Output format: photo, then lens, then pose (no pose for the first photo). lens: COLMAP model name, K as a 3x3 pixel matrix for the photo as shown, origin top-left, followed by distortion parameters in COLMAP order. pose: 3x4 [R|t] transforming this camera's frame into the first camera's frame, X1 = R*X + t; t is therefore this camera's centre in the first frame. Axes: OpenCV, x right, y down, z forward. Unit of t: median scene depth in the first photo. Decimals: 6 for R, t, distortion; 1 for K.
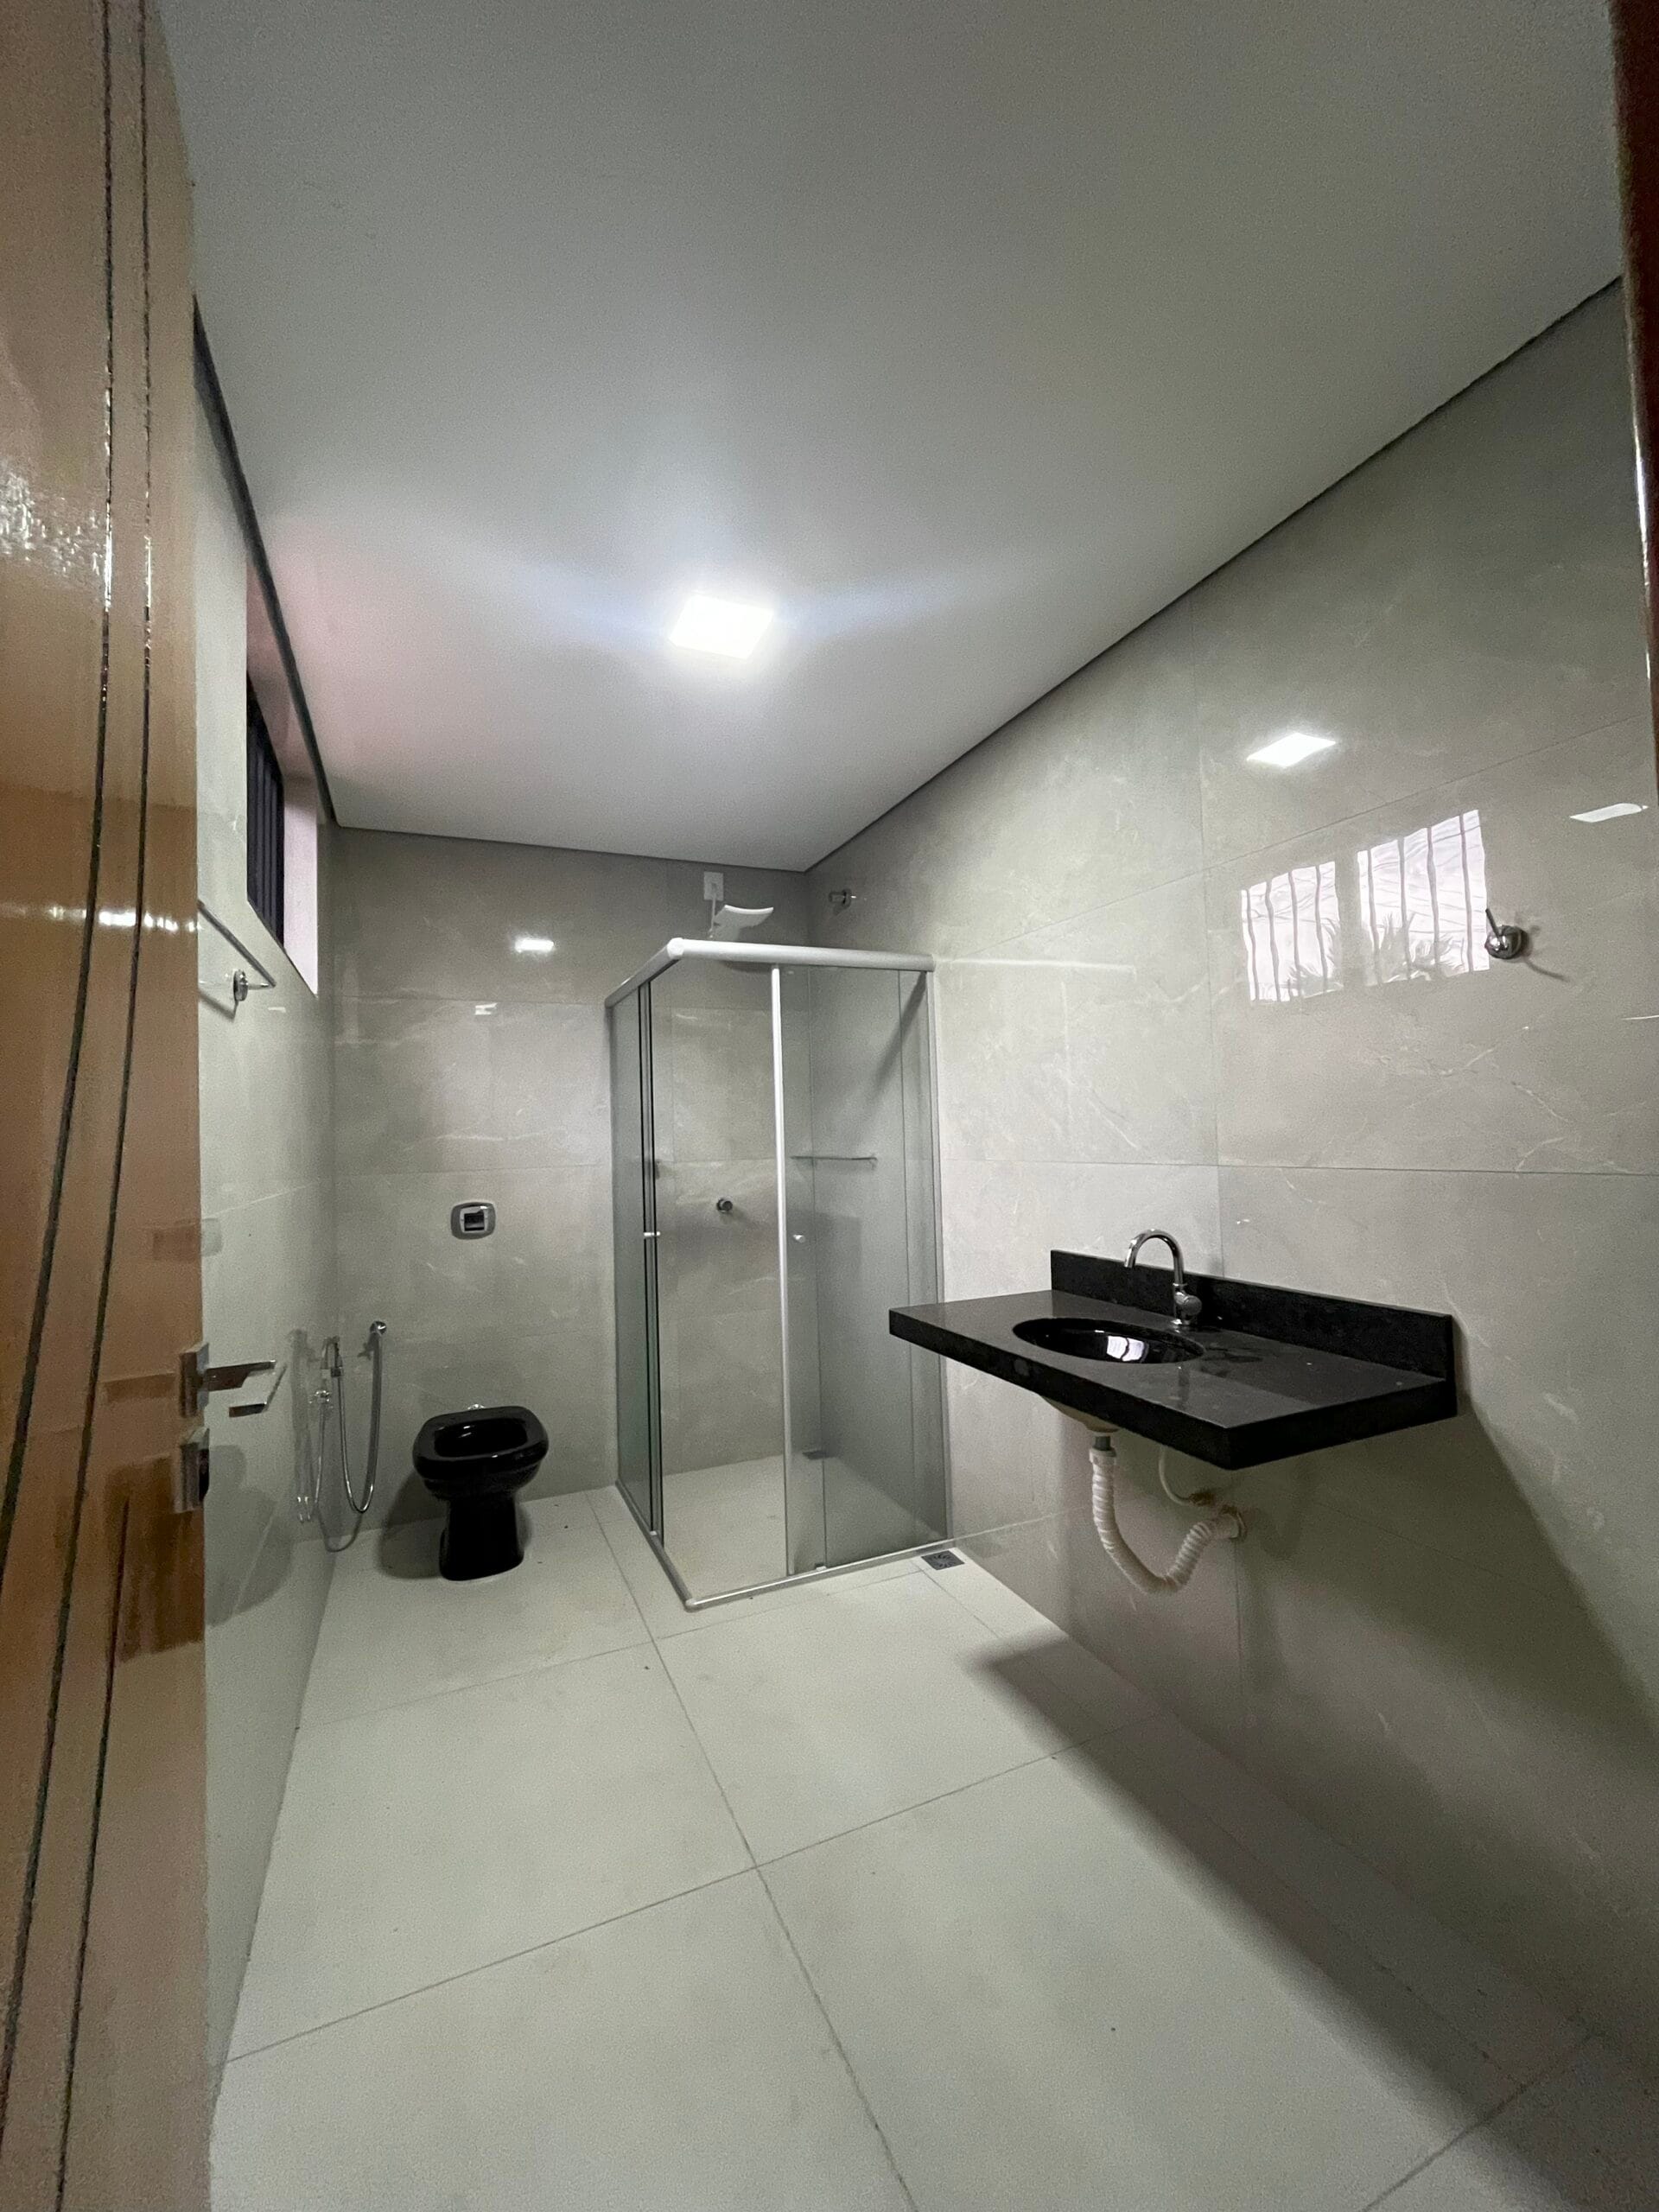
lens RADIAL K [[892.1, 0, 828.3], [0, 892.1, 1099.9], [0, 0, 1]] dist [-0.003845, 0.000047]
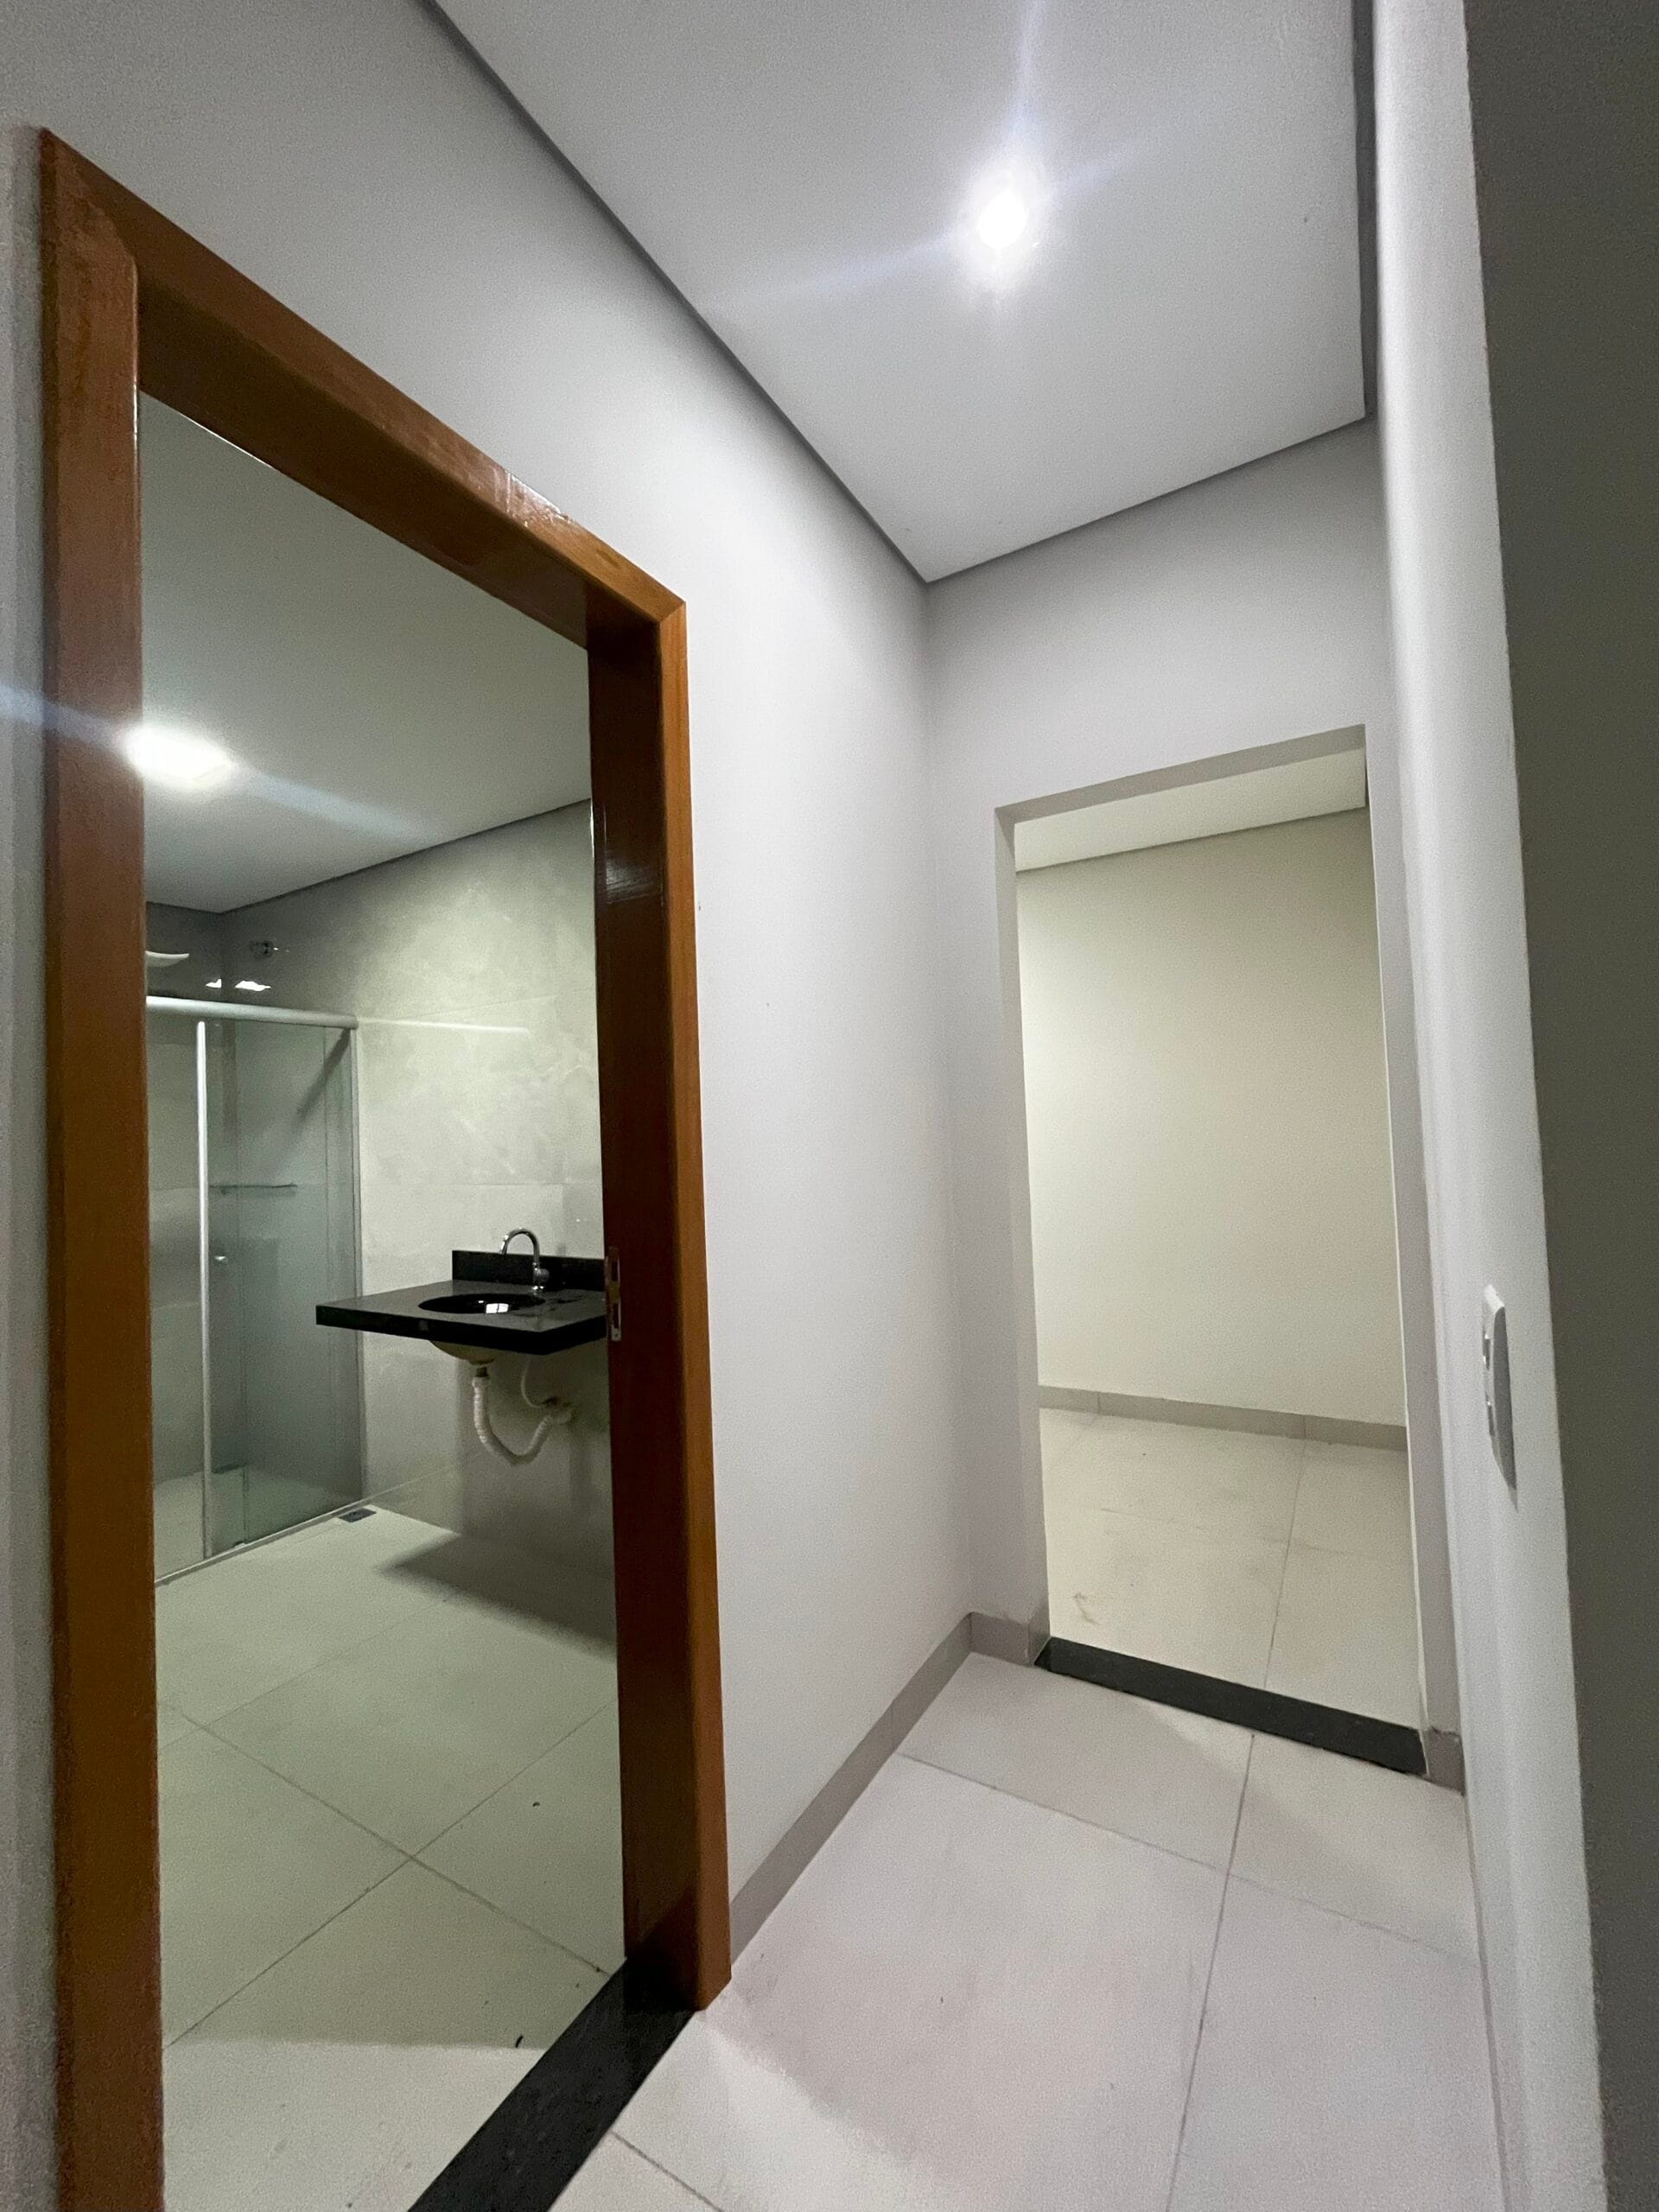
lens RADIAL K [[892.1, 0, 833.1], [0, 892.1, 1099.1], [0, 0, 1]] dist [-0.003845, 0.000047]
pose [[0.815043, 0.016868, 0.579155, -0.064132], [-0.009024, 0.999824, -0.016420, -0.042210], [-0.579330, 0.008157, 0.815052, -0.420539]]
